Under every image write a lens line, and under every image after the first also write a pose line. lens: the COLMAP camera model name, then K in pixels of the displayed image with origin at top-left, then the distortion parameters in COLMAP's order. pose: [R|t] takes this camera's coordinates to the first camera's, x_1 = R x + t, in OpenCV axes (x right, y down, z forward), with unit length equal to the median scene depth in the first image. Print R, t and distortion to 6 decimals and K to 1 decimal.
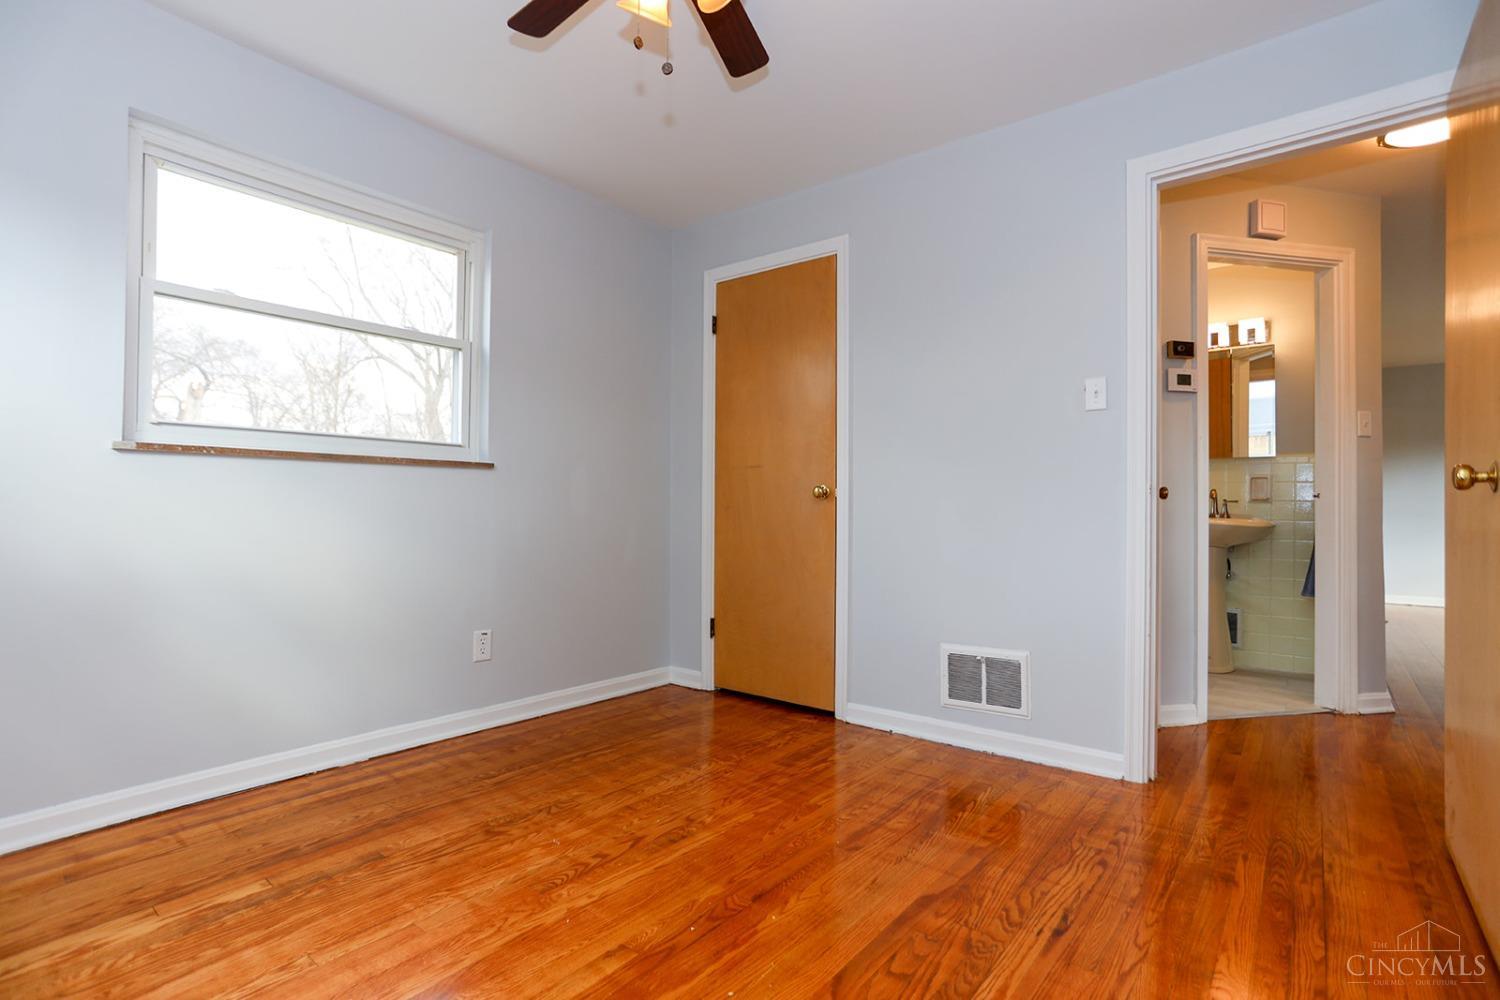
lens RADIAL K [[701.4, 0, 750.0], [0, 701.4, 500.0], [0, 0, 1]] dist [-0.016326, 0.001044]
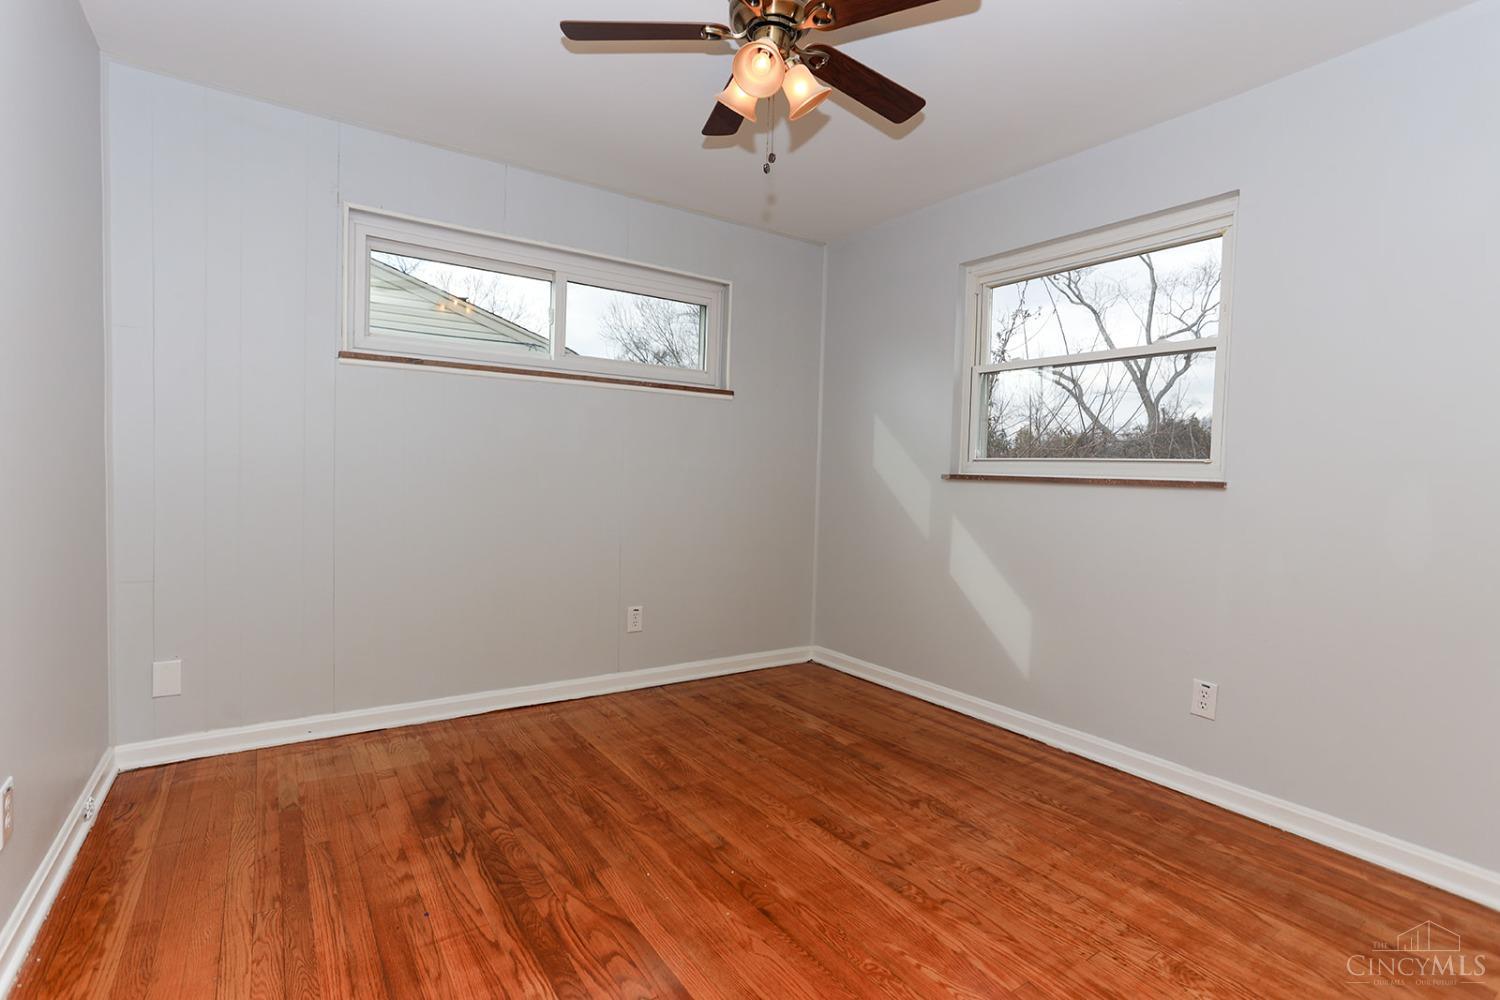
lens RADIAL K [[701.4, 0, 750.0], [0, 701.4, 500.0], [0, 0, 1]] dist [-0.016326, 0.001044]
pose [[-0.266778, 0.021593, -0.963516, 0.758614], [-0.020311, 0.999401, 0.028021, -0.058436], [0.963544, 0.027045, -0.266180, 0.929939]]
